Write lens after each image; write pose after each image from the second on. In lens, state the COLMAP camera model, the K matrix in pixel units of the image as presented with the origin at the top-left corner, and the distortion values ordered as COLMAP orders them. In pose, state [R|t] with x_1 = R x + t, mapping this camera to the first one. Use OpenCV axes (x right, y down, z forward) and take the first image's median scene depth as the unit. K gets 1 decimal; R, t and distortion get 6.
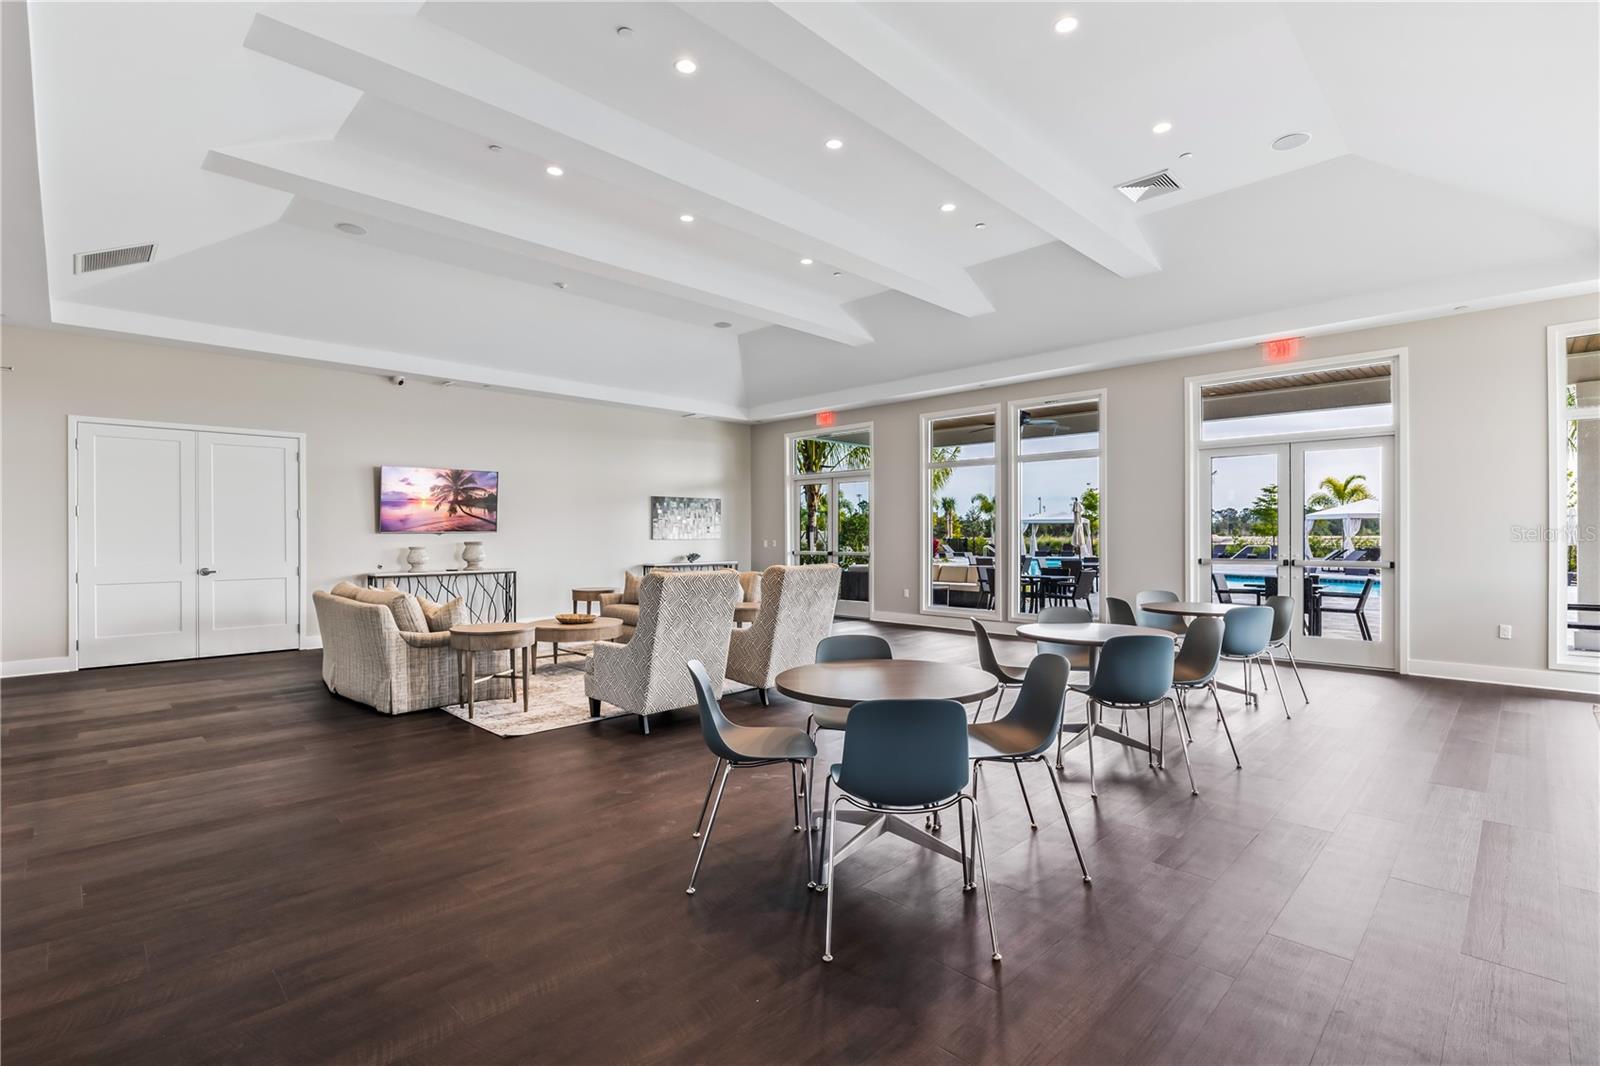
lens RADIAL K [[716.4, 0, 810.3], [0, 716.4, 538.1], [0, 0, 1]] dist [0.004229, 0.000277]
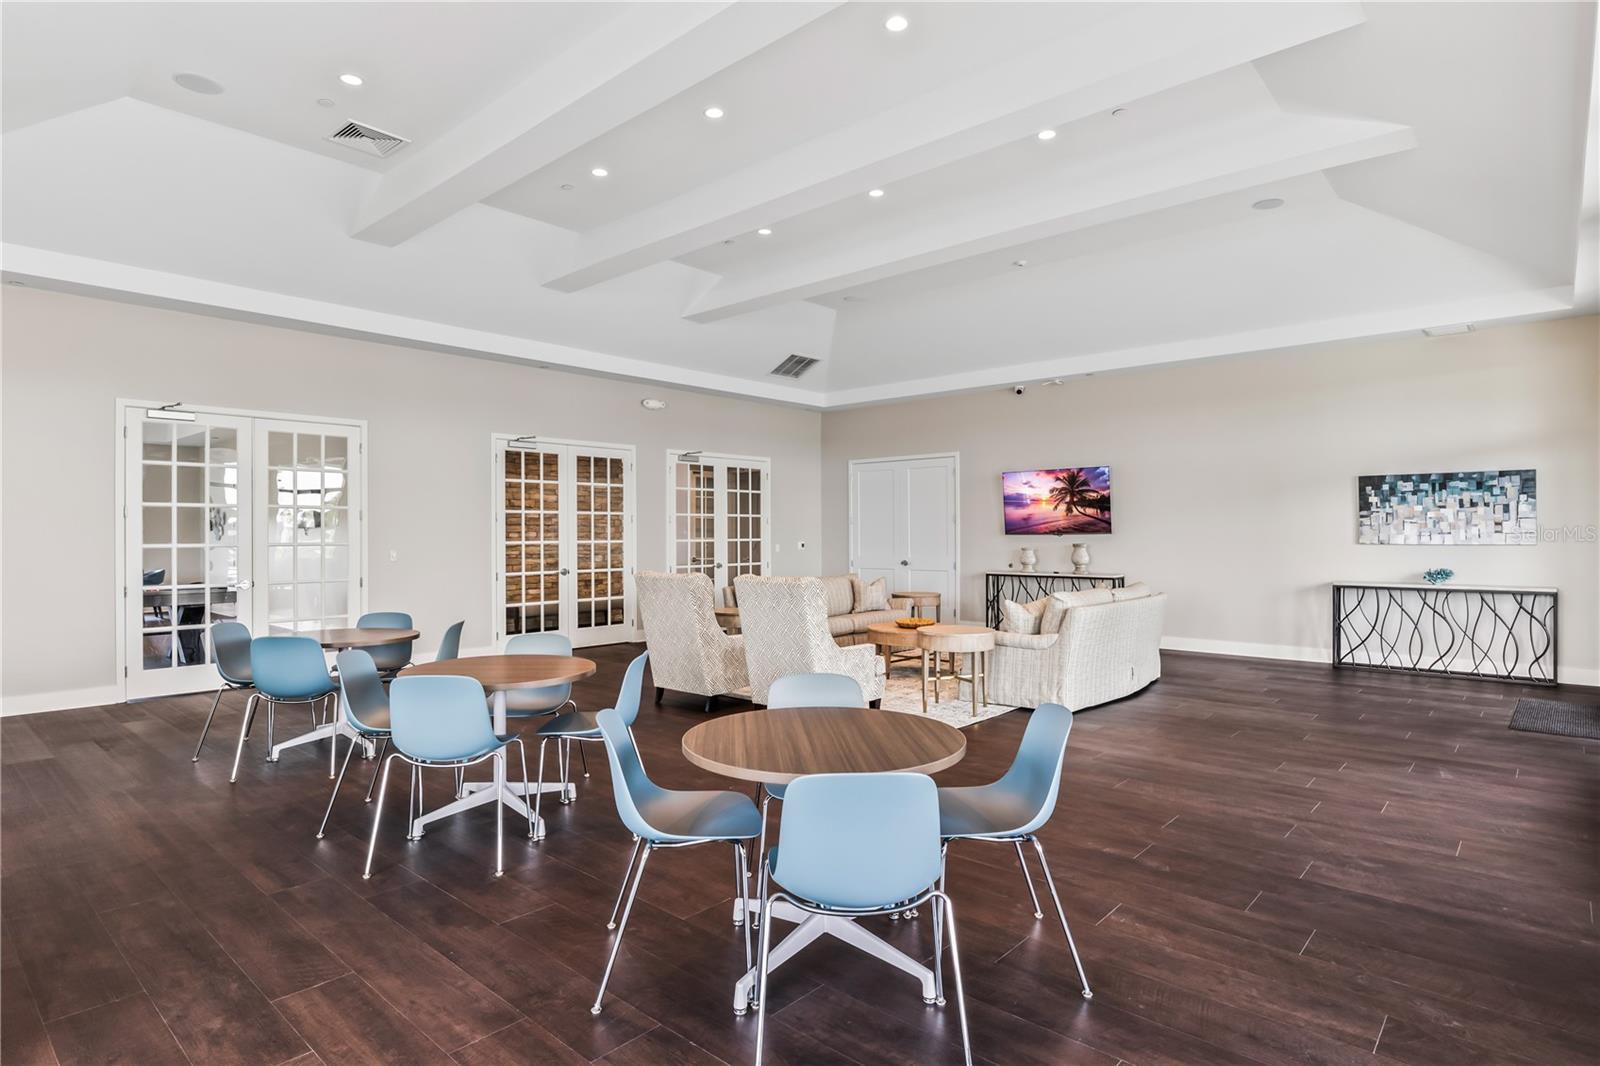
lens RADIAL K [[875.4, 0, 799.3], [0, 875.4, 531.9], [0, 0, 1]] dist [-0.001049, -0.000185]
pose [[0.059648, -0.000882, -0.998219, 0.626554], [-0.004462, 0.999989, -0.001150, -0.007109], [0.998210, 0.004523, 0.059643, 0.545648]]
